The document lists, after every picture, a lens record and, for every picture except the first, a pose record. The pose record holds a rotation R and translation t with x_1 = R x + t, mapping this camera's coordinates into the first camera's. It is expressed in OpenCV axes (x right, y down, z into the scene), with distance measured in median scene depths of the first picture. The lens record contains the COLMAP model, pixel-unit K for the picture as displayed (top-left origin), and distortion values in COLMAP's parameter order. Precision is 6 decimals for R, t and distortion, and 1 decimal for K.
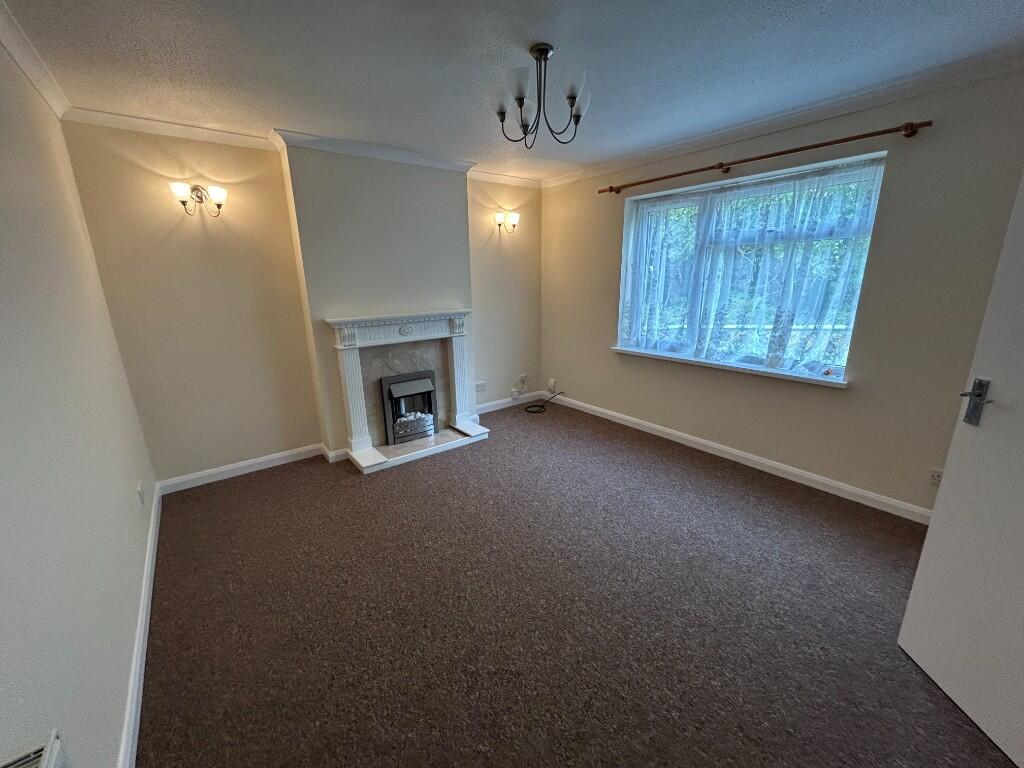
lens RADIAL K [[412.2, 0, 510.4], [0, 412.2, 386.7], [0, 0, 1]] dist [-0.006605, -0.000006]
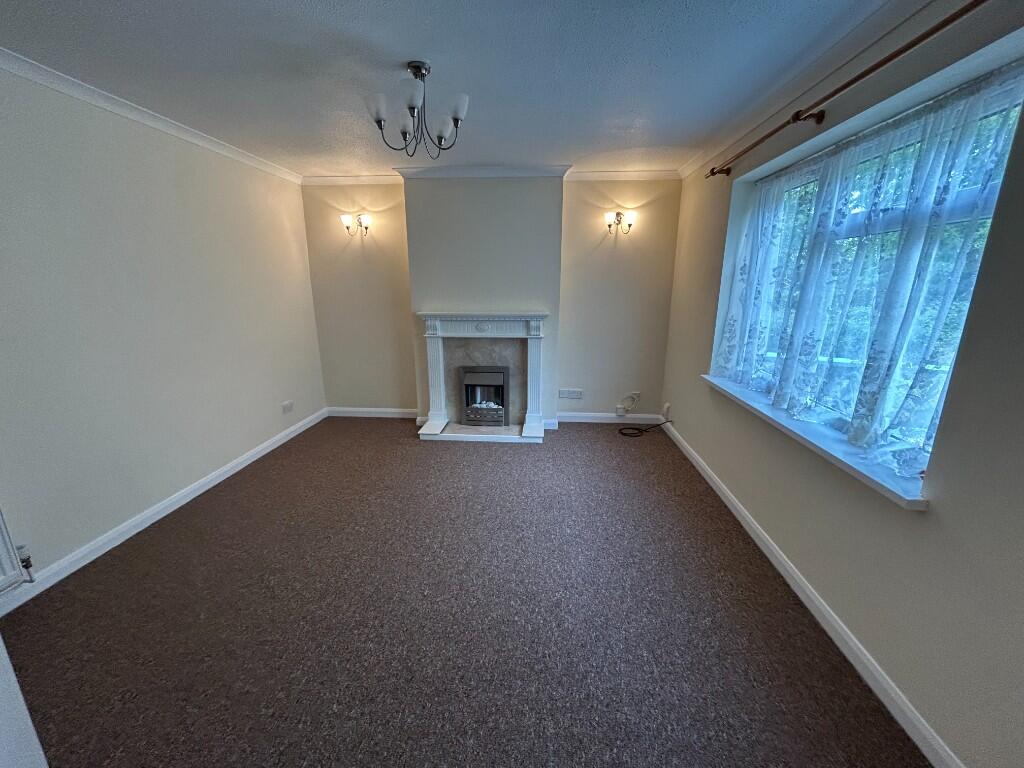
lens RADIAL K [[412.2, 0, 510.4], [0, 412.2, 385.5], [0, 0, 1]] dist [-0.006605, -0.000006]
pose [[0.744146, 0.181643, -0.642848, 0.525181], [-0.187555, 0.980425, 0.059919, -0.059261], [0.641148, 0.075981, 0.763647, 0.195340]]
